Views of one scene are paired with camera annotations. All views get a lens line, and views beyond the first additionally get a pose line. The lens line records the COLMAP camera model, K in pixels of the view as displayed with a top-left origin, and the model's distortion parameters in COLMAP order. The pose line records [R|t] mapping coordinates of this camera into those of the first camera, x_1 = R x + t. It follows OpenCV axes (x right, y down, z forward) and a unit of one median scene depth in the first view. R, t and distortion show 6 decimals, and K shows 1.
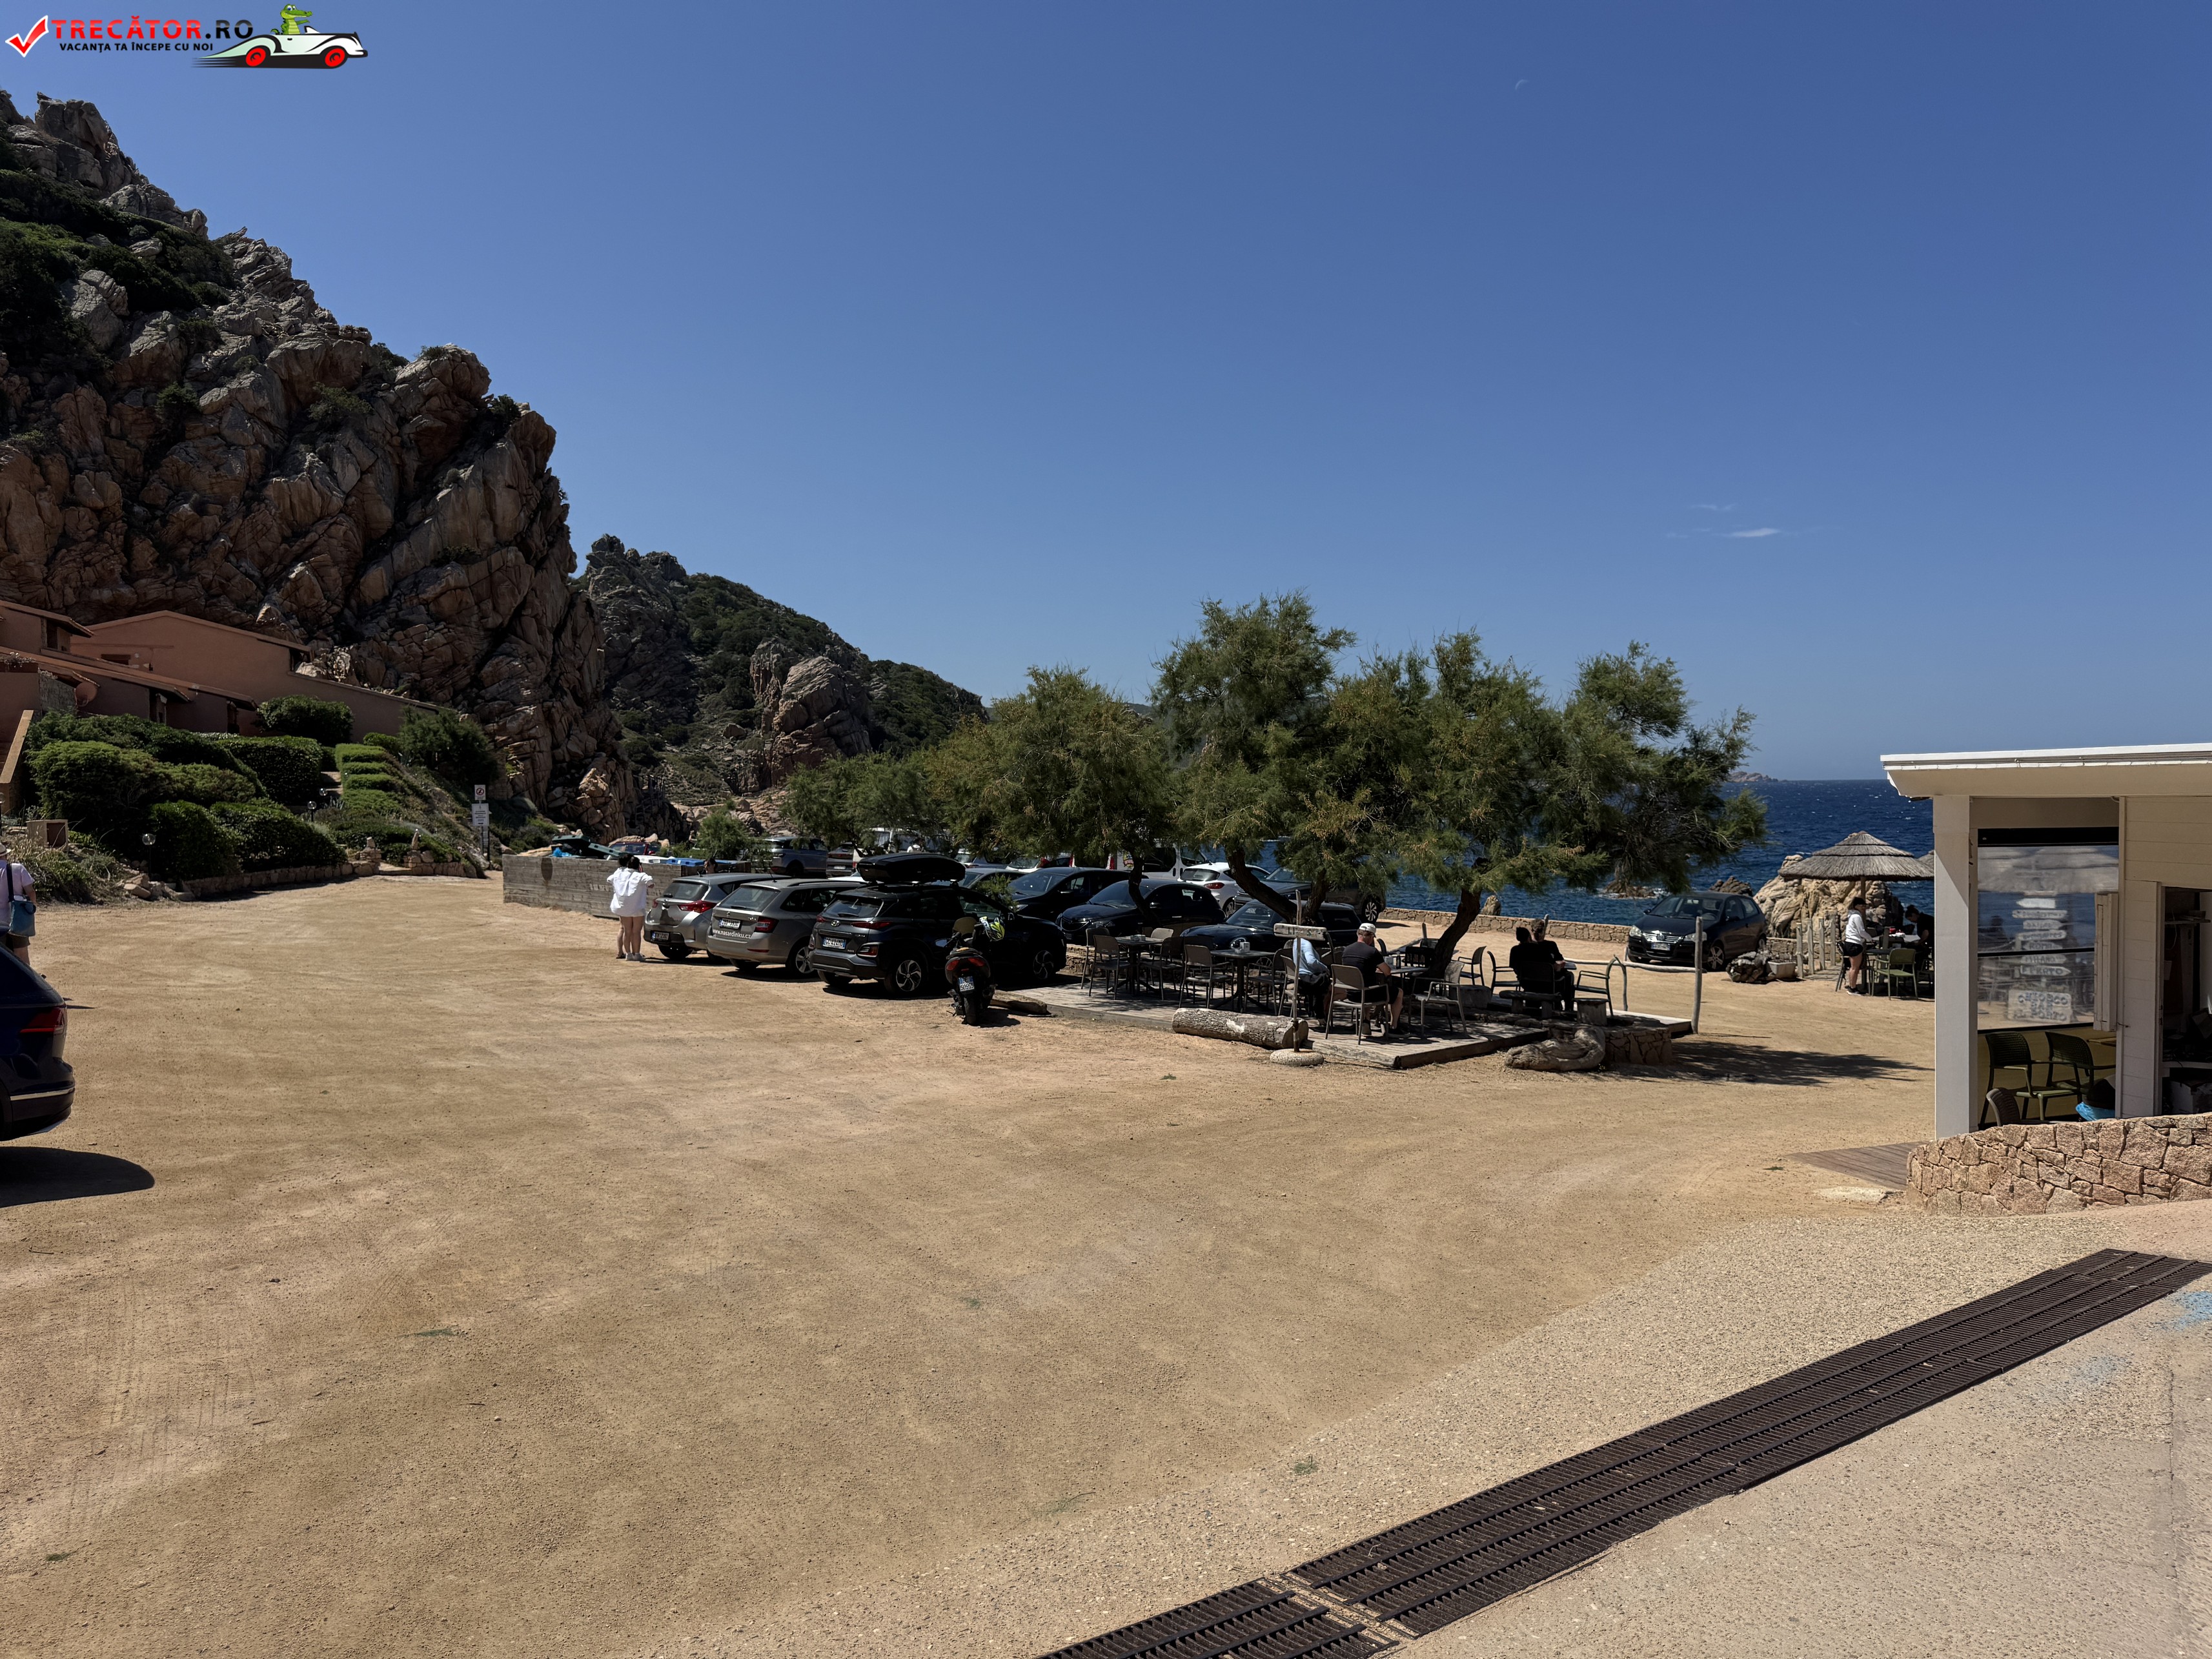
lens RADIAL K [[1494.7, 0, 1177.2], [0, 1494.7, 861.2], [0, 0, 1]] dist [-0.000384, -0.068757]
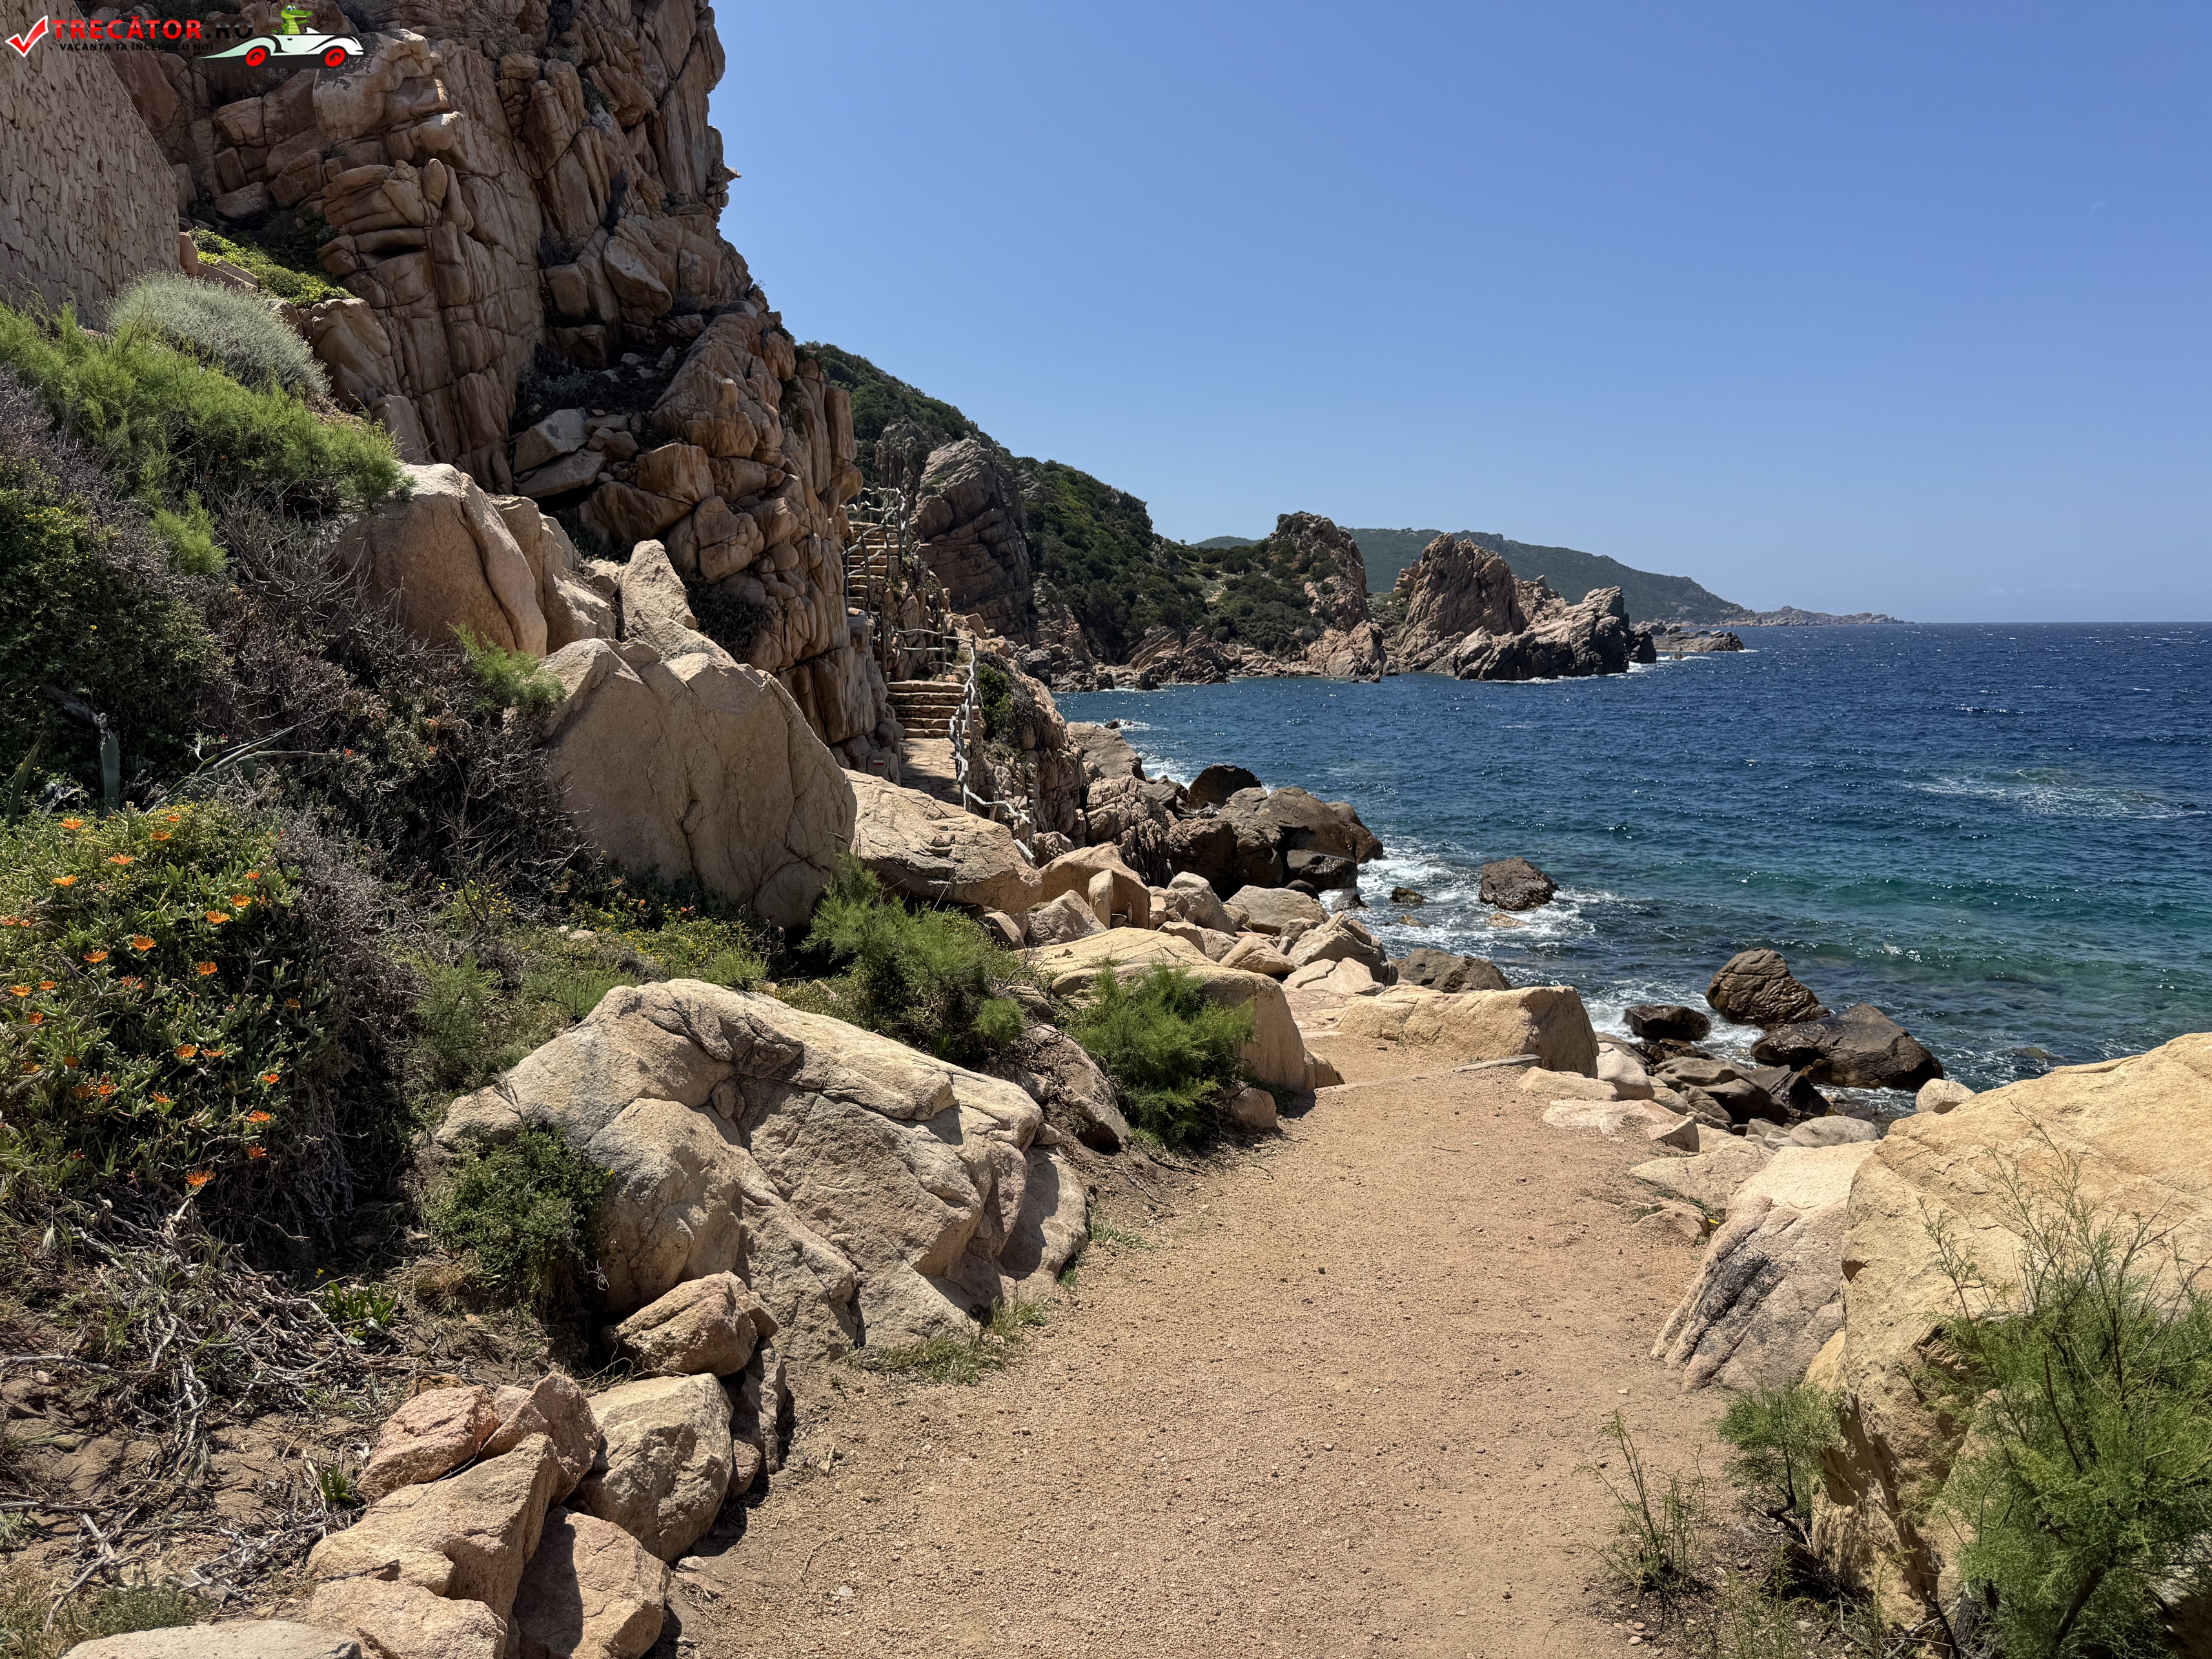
lens RADIAL K [[1531.6, 0, 1112.9], [0, 1531.6, 833.4], [0, 0, 1]] dist [0.170907, -0.356934]
pose [[0.994503, 0.022747, -0.102209, -0.077688], [-0.014020, 0.996255, 0.085314, -0.001909], [0.103767, -0.083412, 0.991098, 0.194576]]
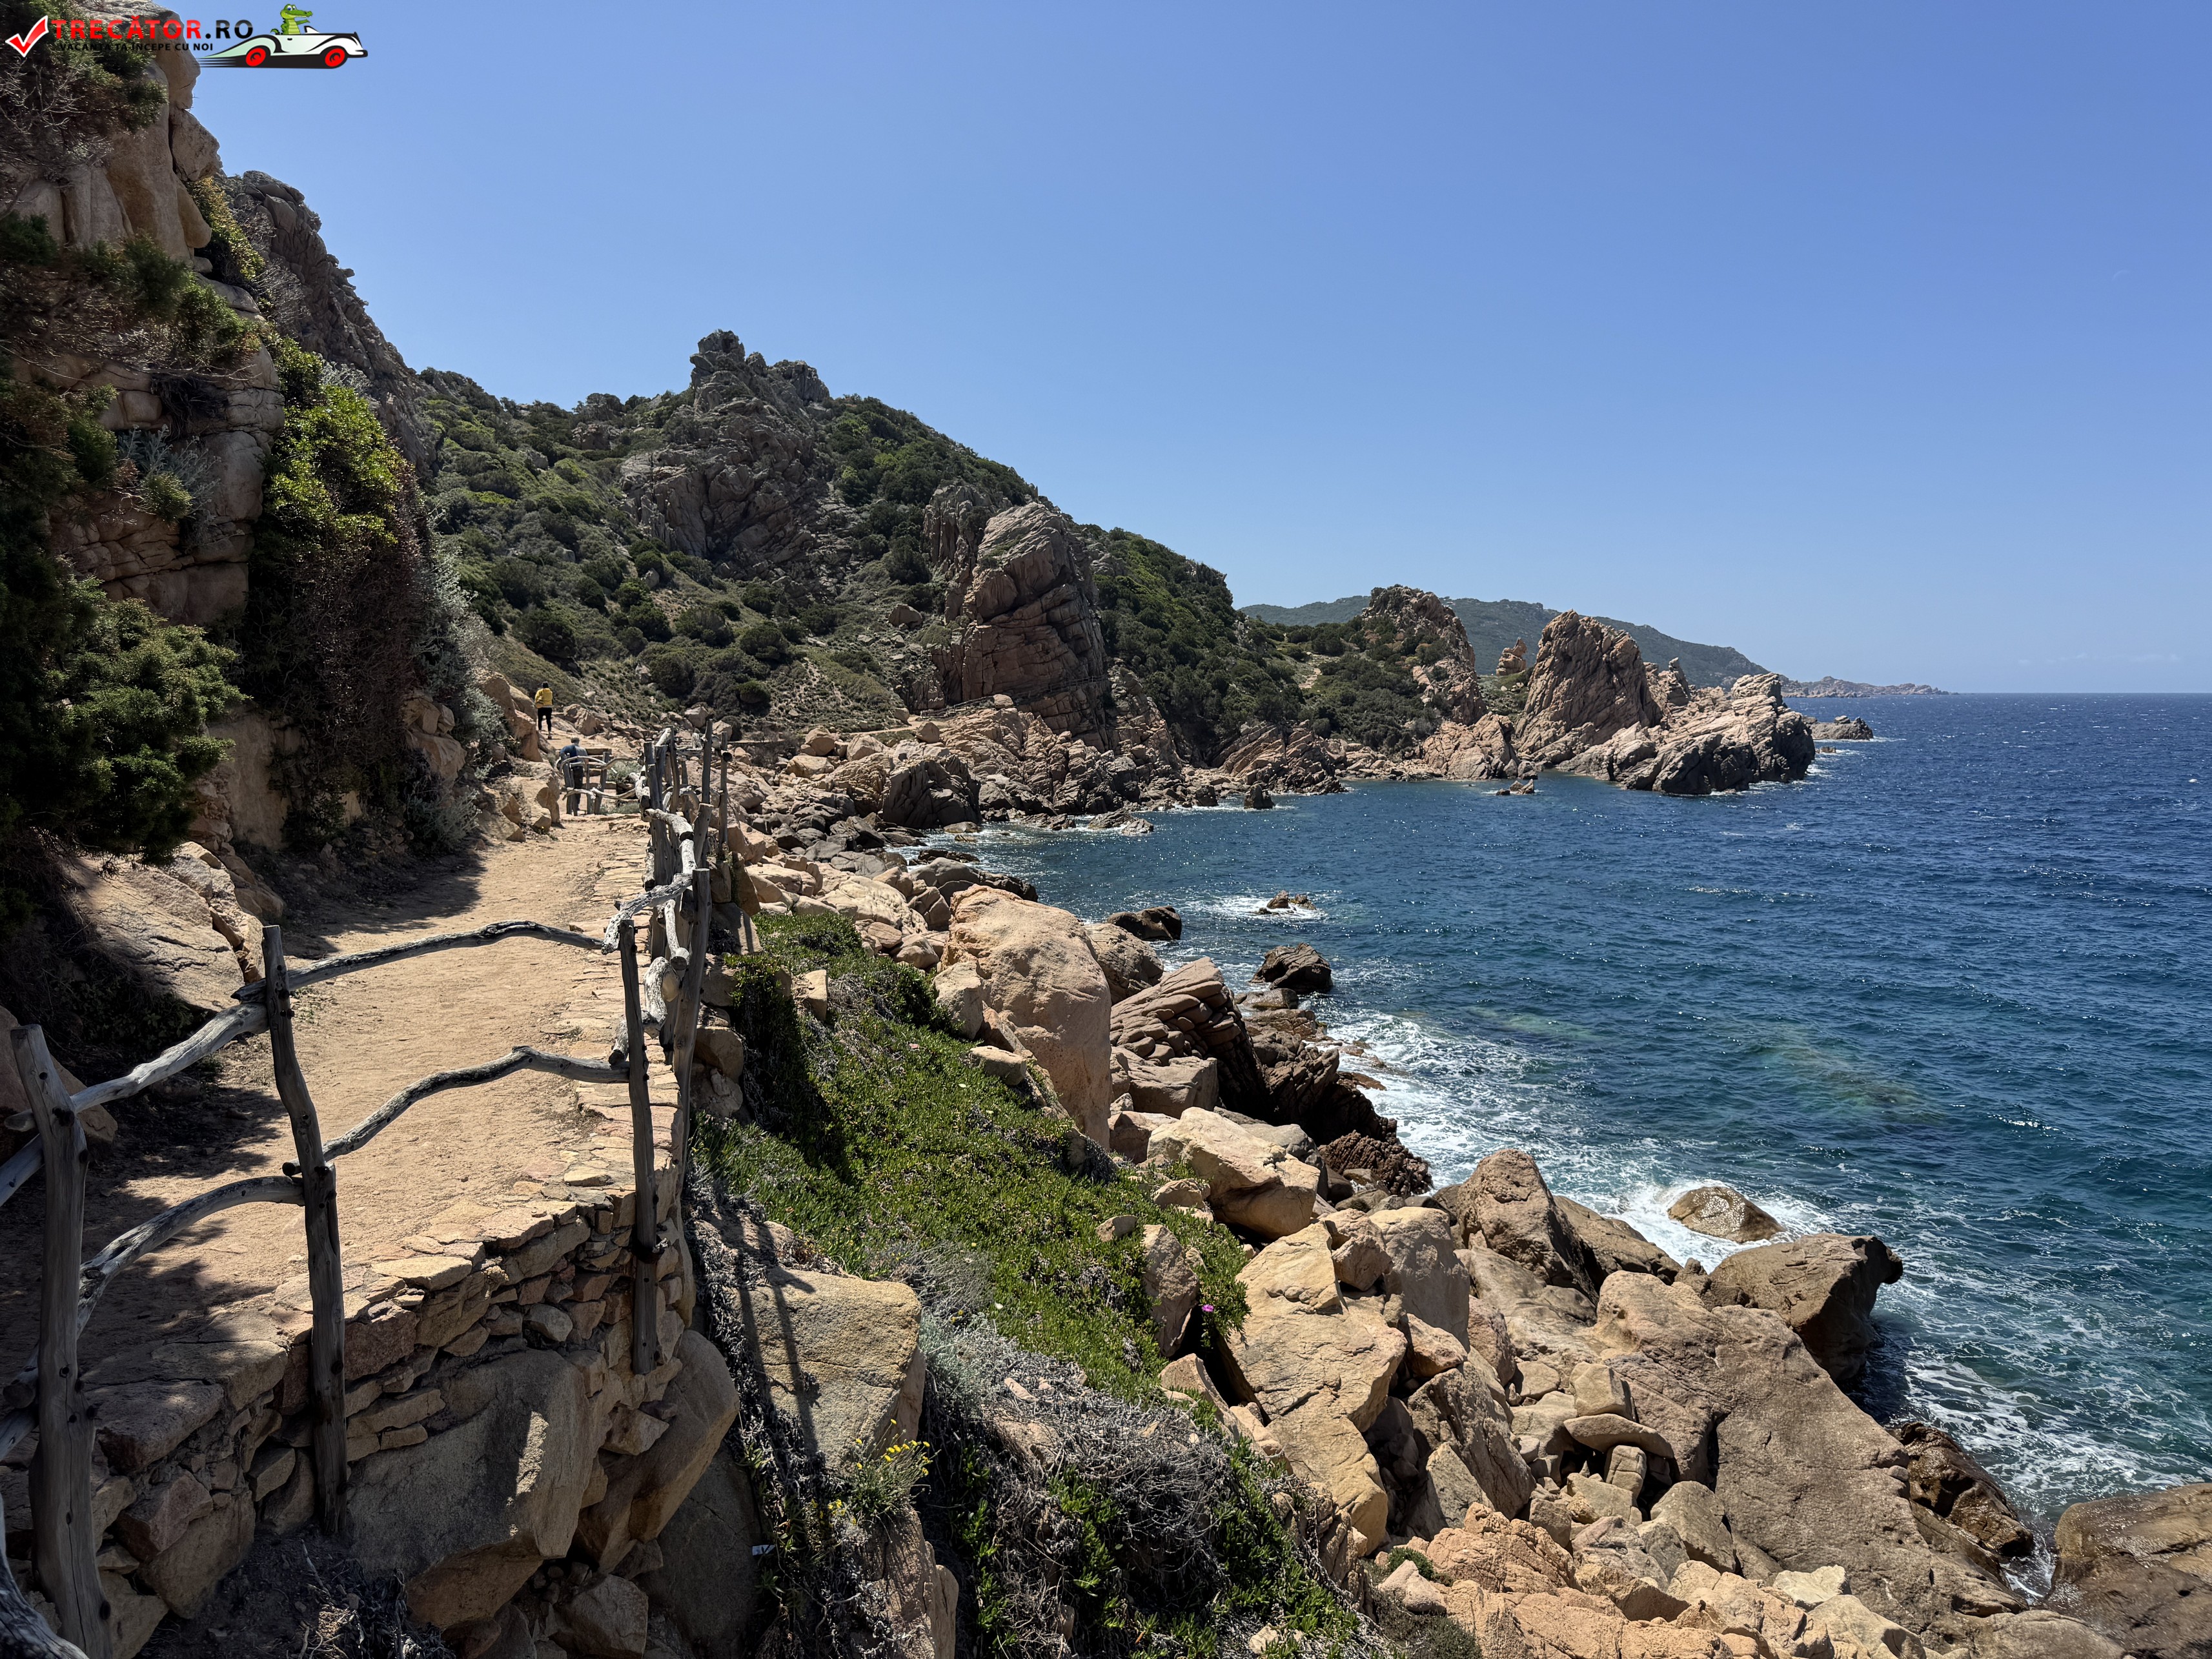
lens RADIAL K [[1531.6, 0, 1112.9], [0, 1531.6, 833.4], [0, 0, 1]] dist [0.170907, -0.356934]
pose [[0.992174, 0.024444, -0.122447, -0.119801], [-0.019195, 0.998853, 0.043866, -0.022078], [0.123379, -0.041172, 0.991505, 0.330101]]
